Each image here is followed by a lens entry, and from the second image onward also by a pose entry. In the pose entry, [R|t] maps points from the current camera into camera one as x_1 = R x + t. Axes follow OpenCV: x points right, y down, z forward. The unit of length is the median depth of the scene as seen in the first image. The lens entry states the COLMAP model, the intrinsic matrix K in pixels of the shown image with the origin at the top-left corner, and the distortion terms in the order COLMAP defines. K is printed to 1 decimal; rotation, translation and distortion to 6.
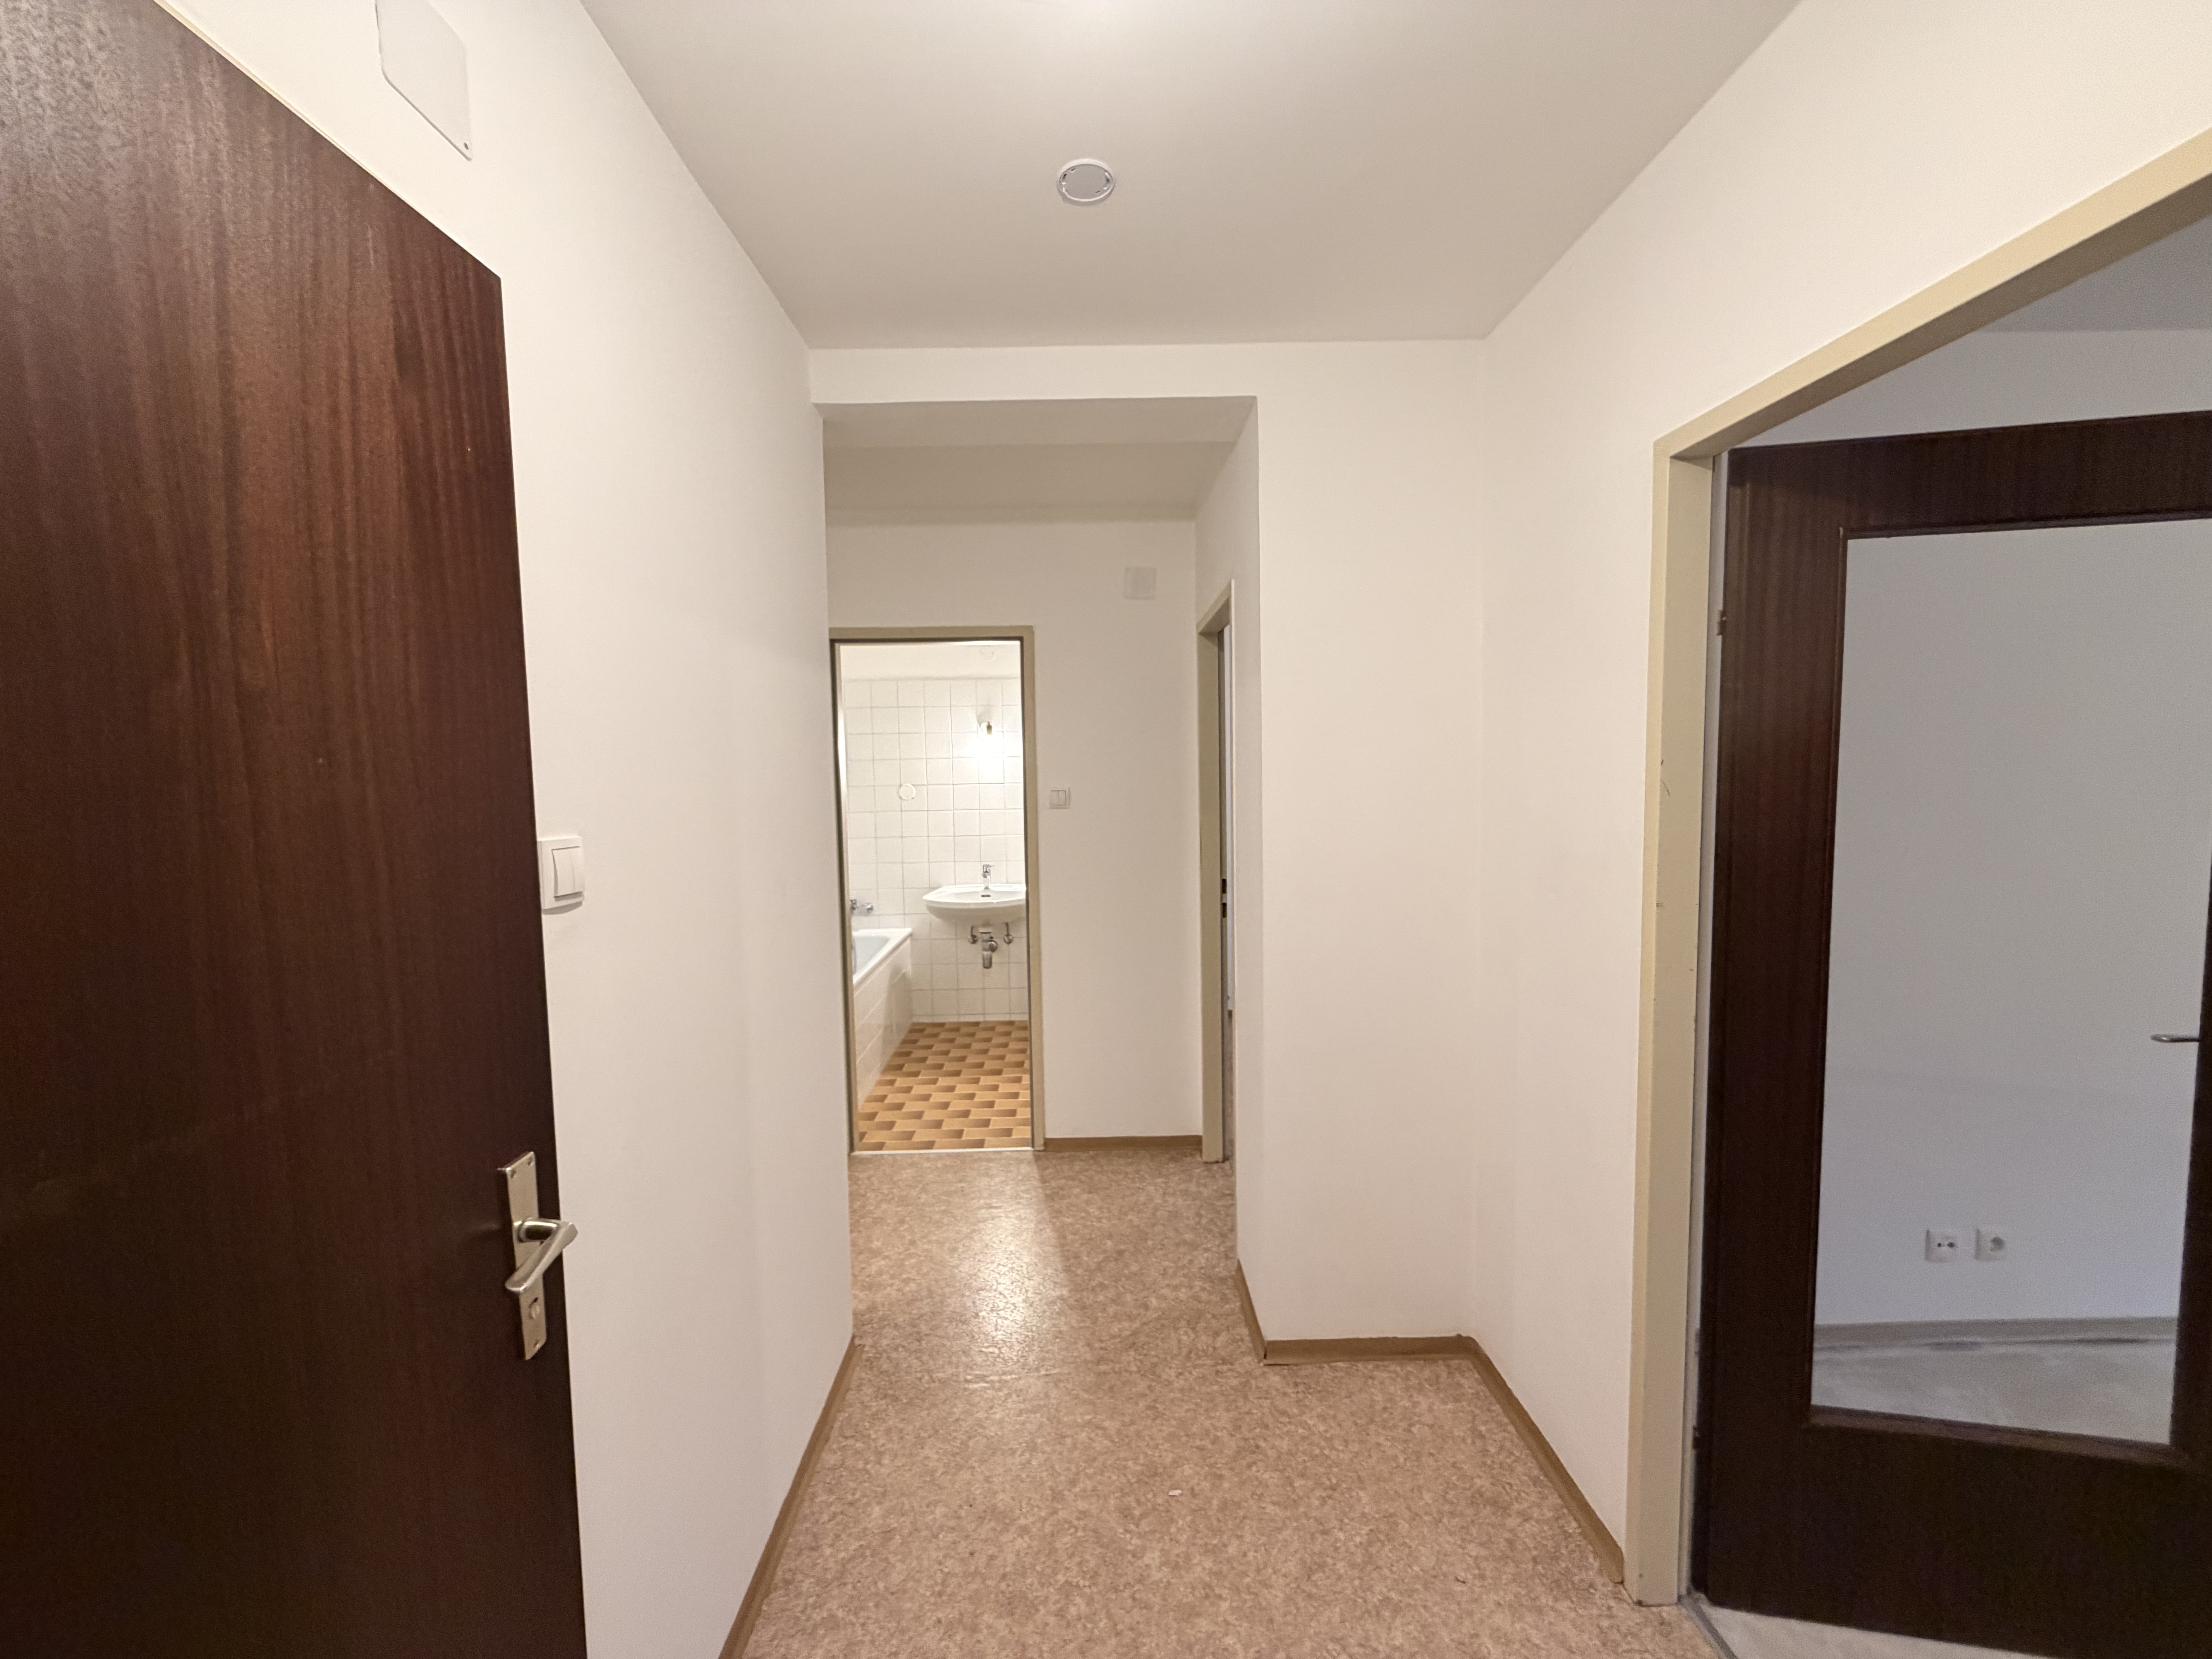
lens RADIAL K [[881.8, 0, 1092.2], [0, 881.8, 832.1], [0, 0, 1]] dist [-0.000902, -0.000198]
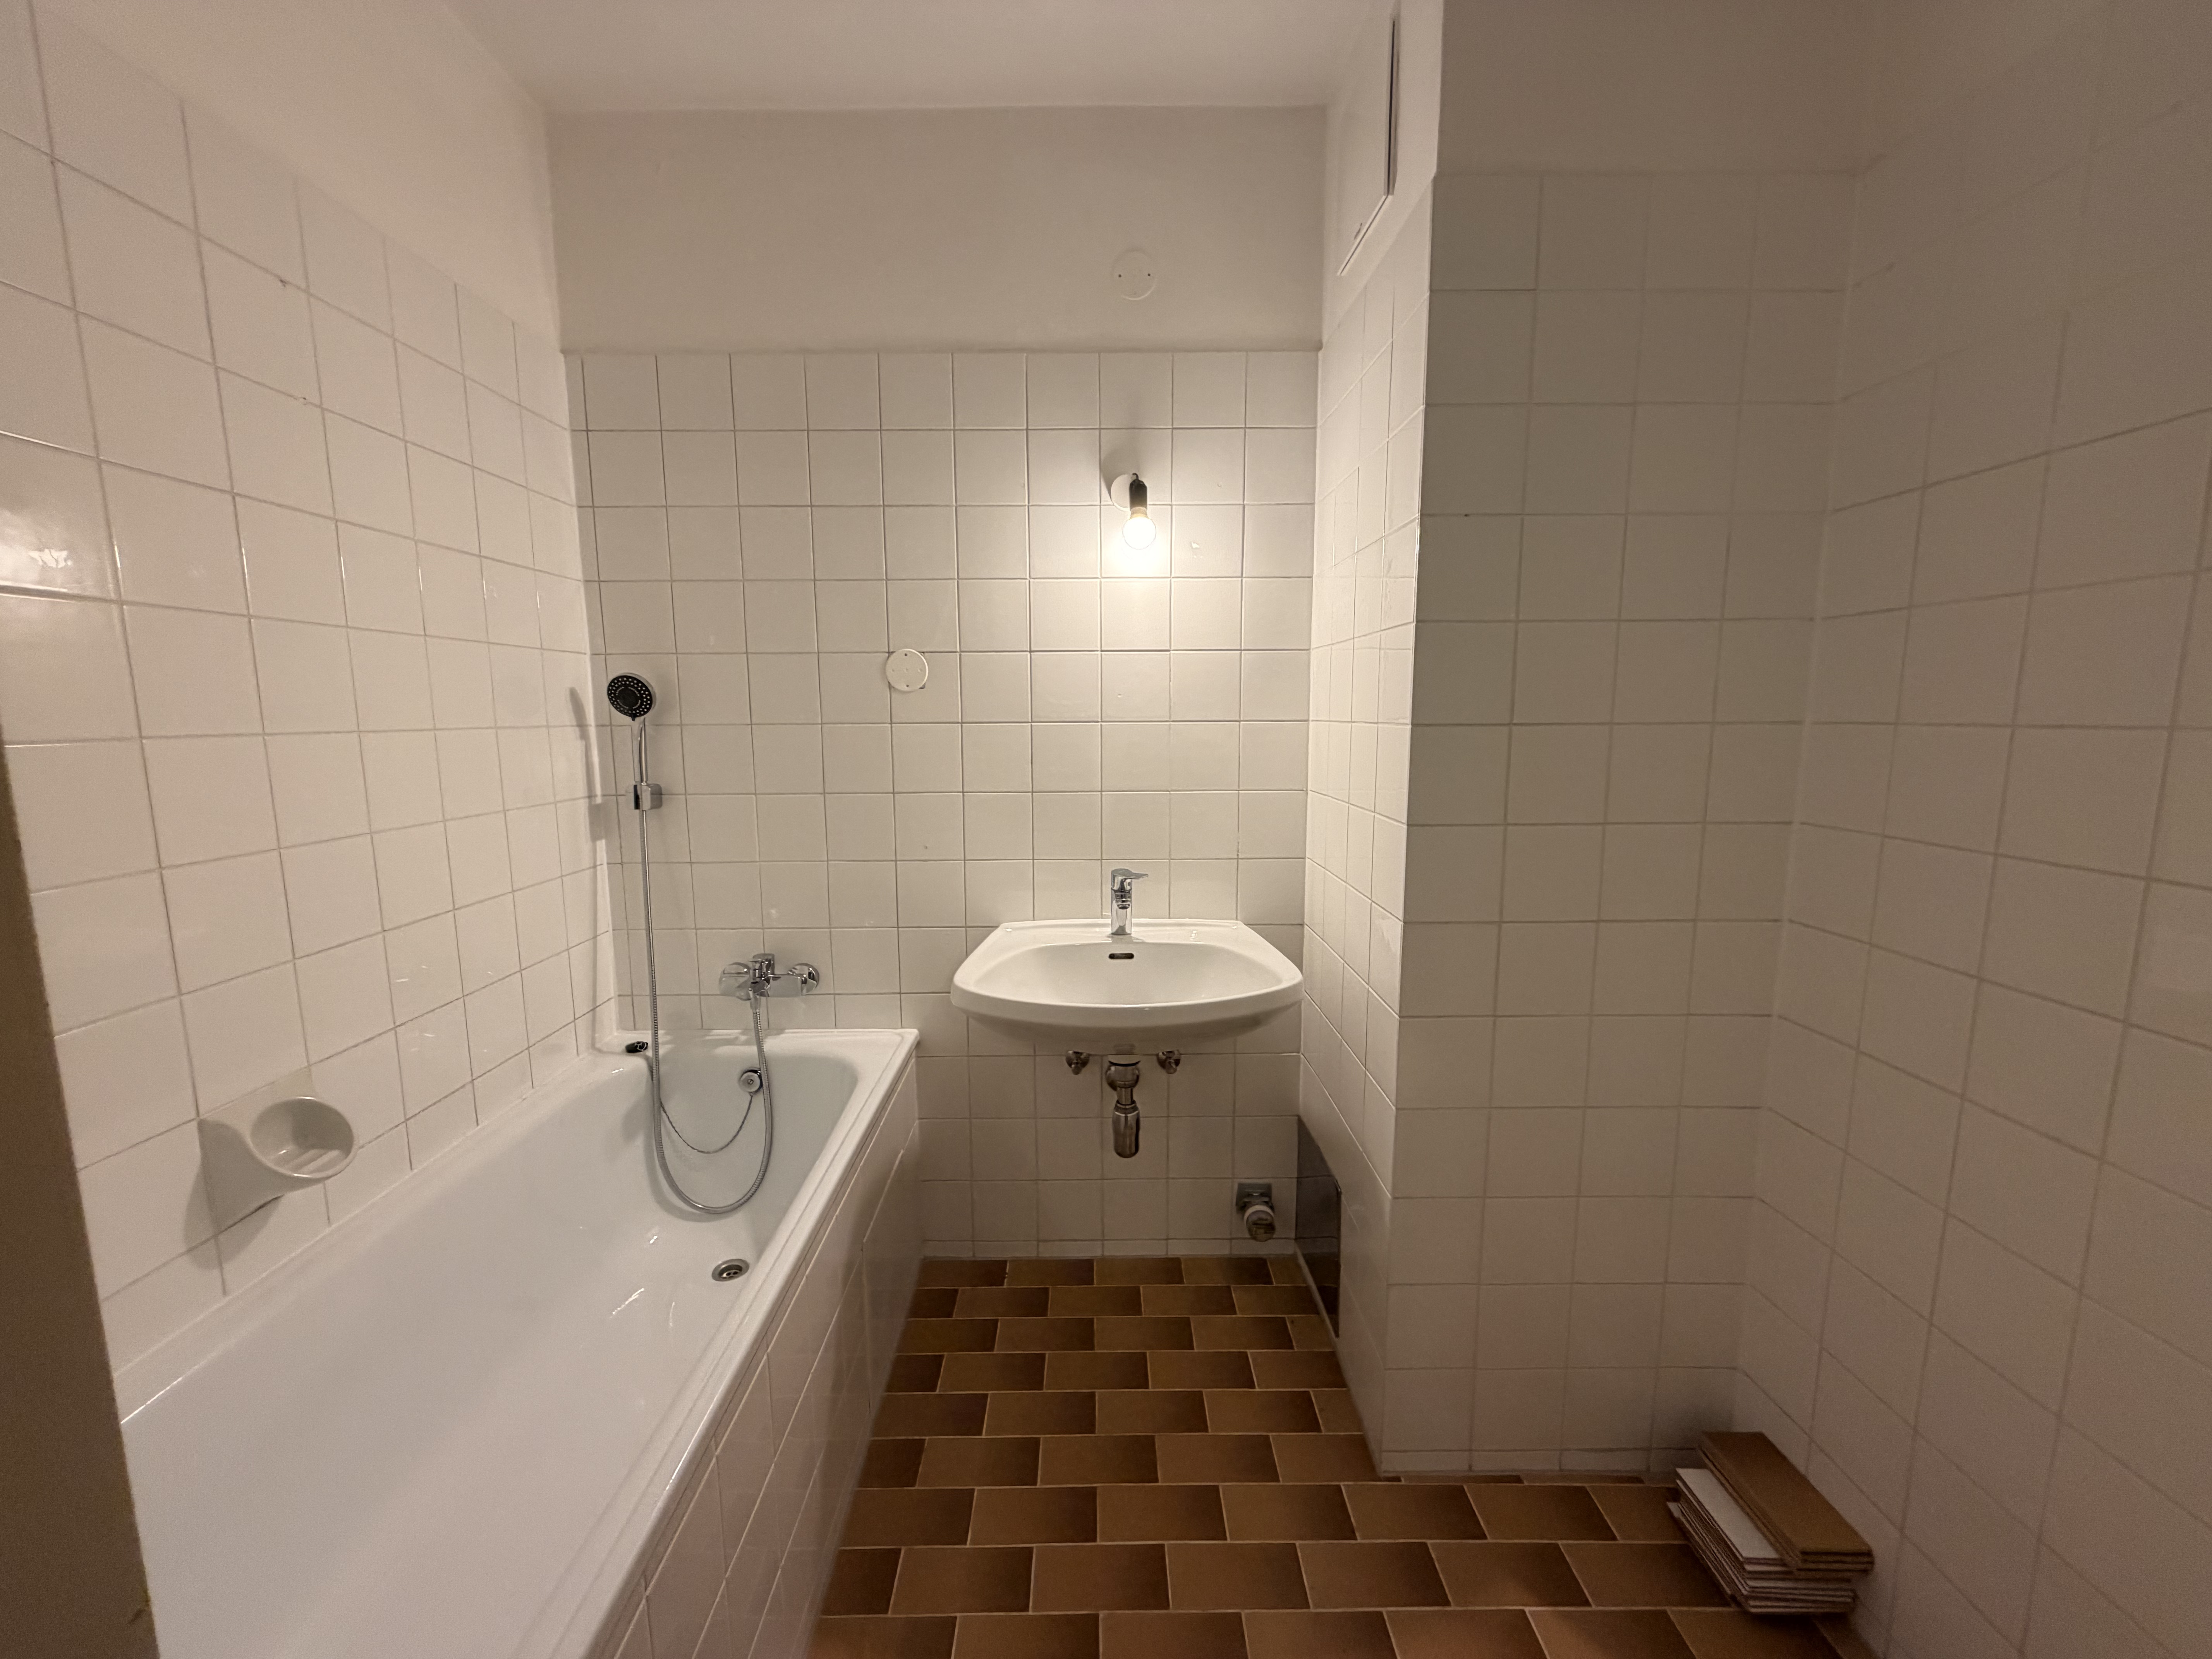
lens RADIAL K [[881.8, 0, 1092.2], [0, 881.8, 832.1], [0, 0, 1]] dist [-0.000902, -0.000198]
pose [[0.999893, 0.010809, -0.009902, -0.129196], [-0.010110, 0.997628, 0.068086, -0.004169], [0.010614, -0.067979, 0.997630, 0.634697]]
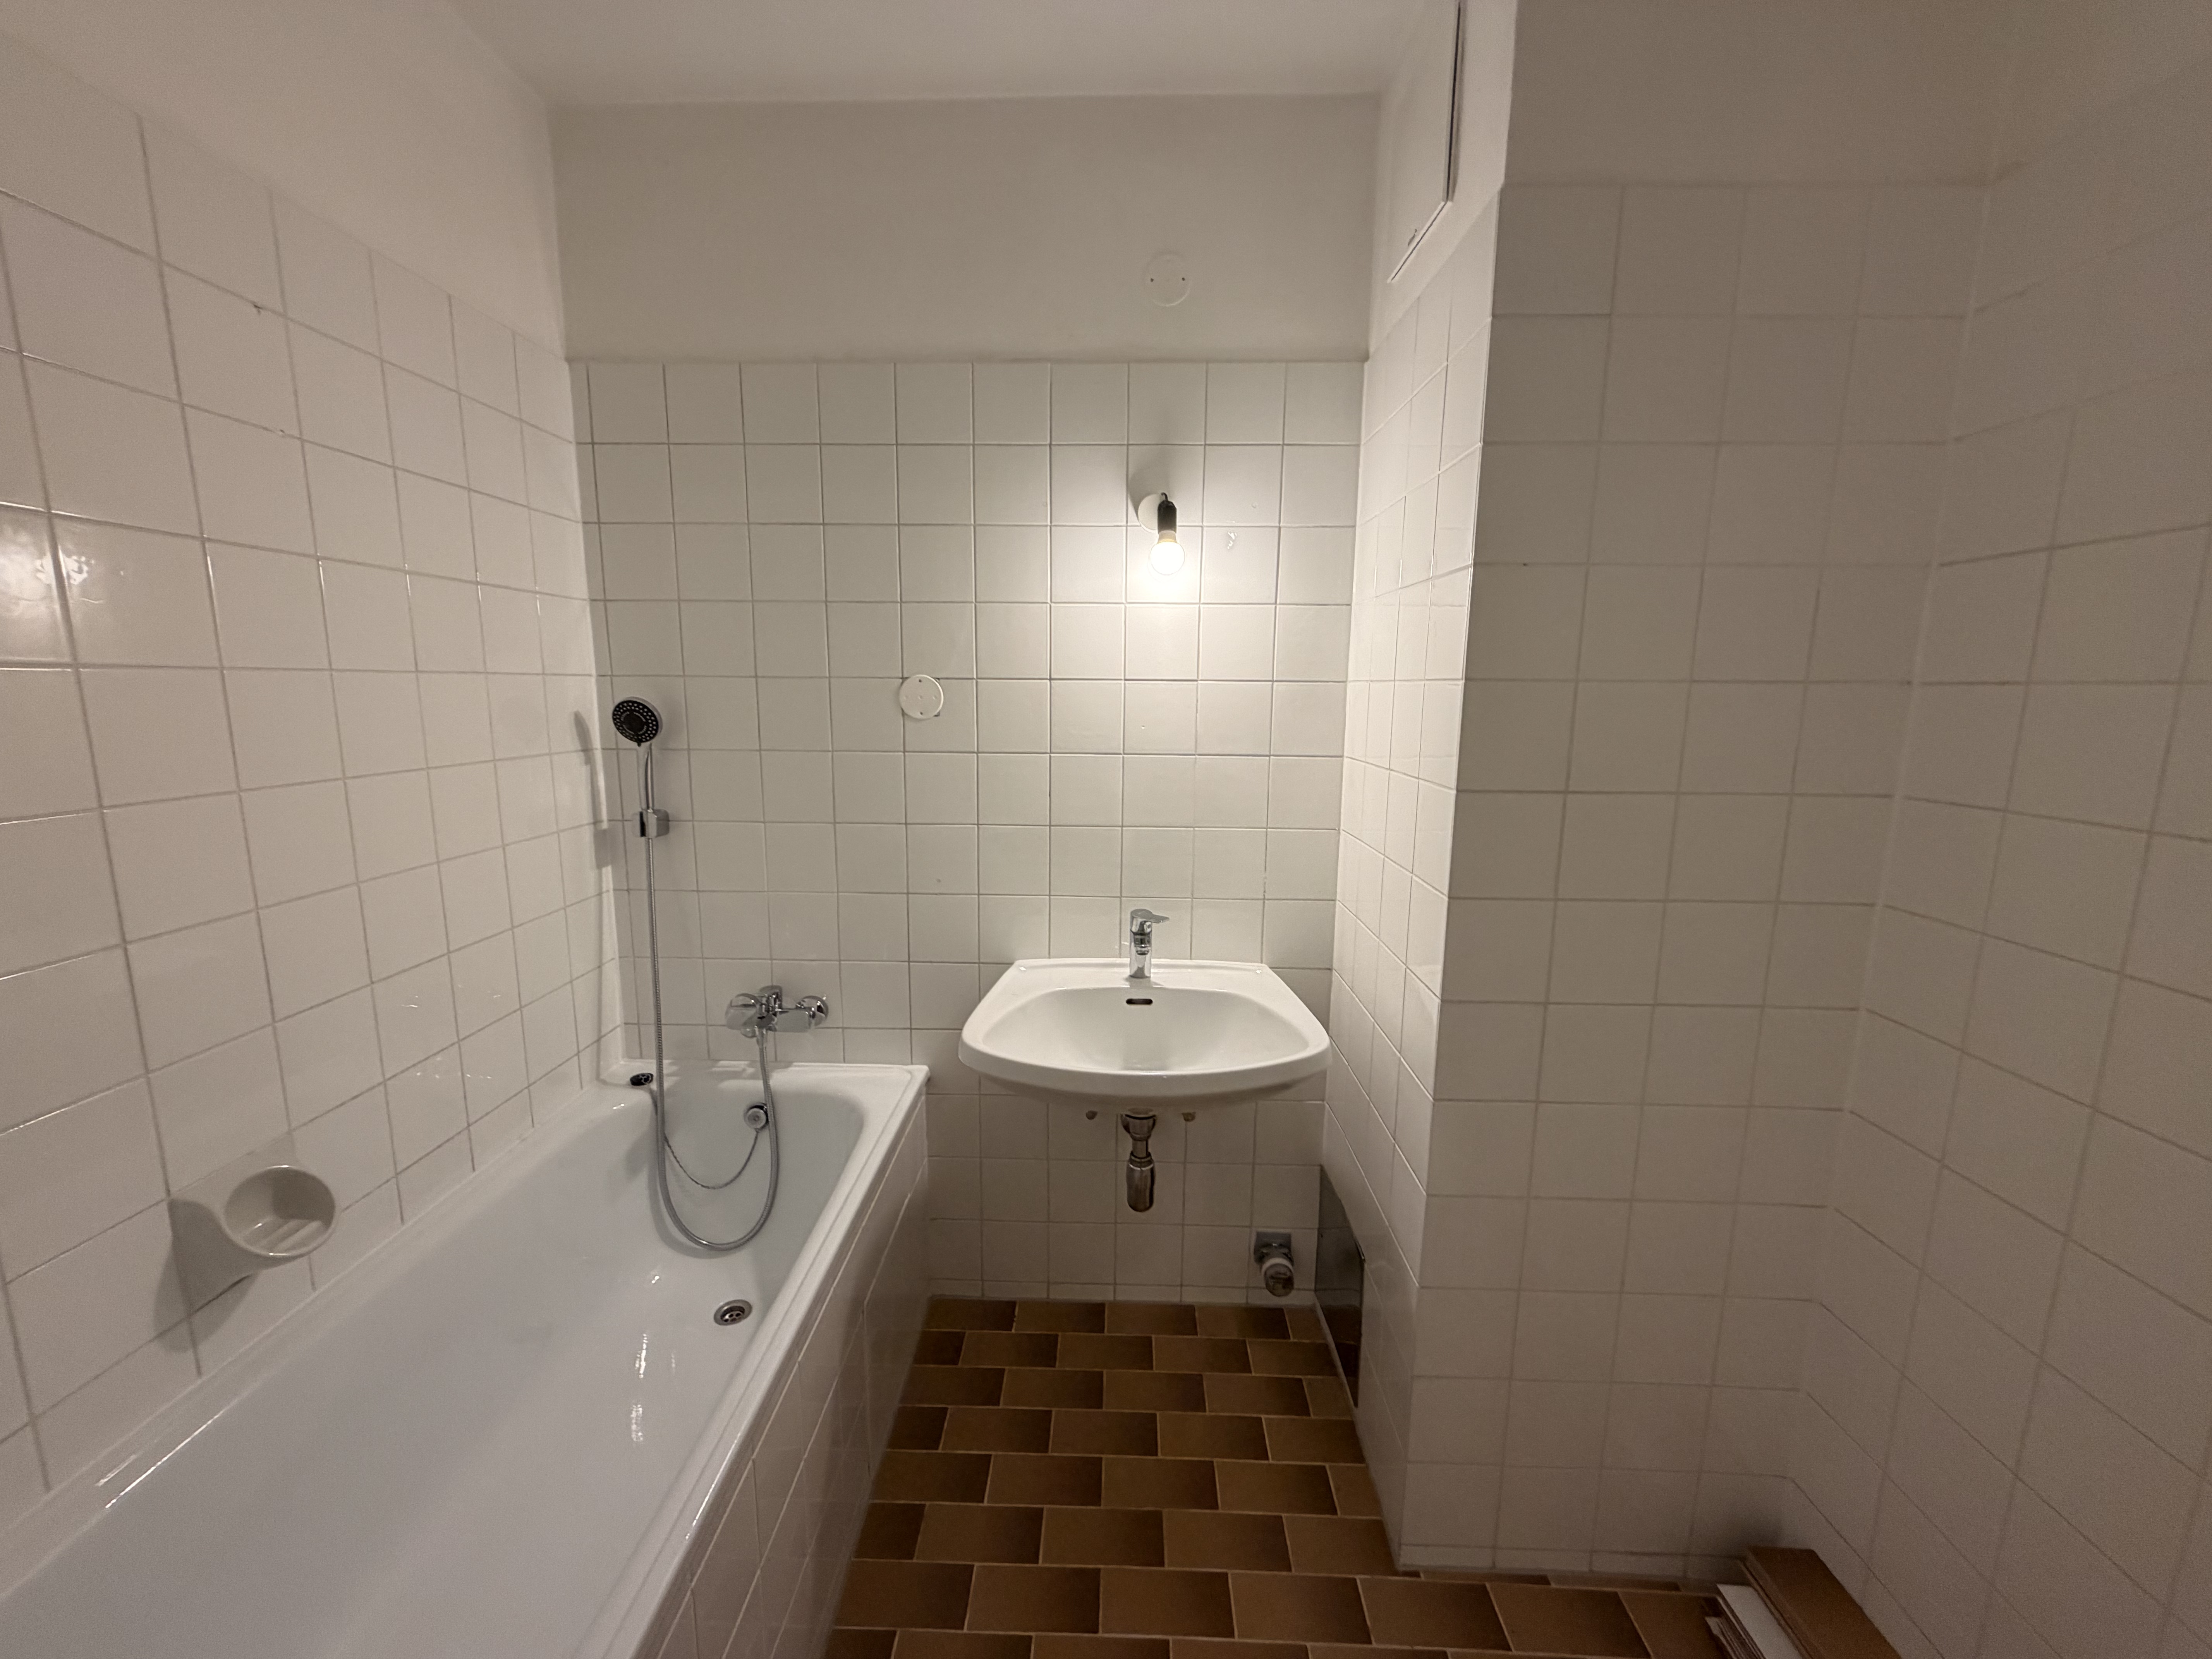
lens RADIAL K [[881.8, 0, 1092.2], [0, 881.8, 832.1], [0, 0, 1]] dist [-0.000902, -0.000198]
pose [[0.998709, 0.030752, -0.040433, -0.126755], [-0.026759, 0.995038, 0.095827, -0.028135], [0.043179, -0.094621, 0.994576, 0.653685]]
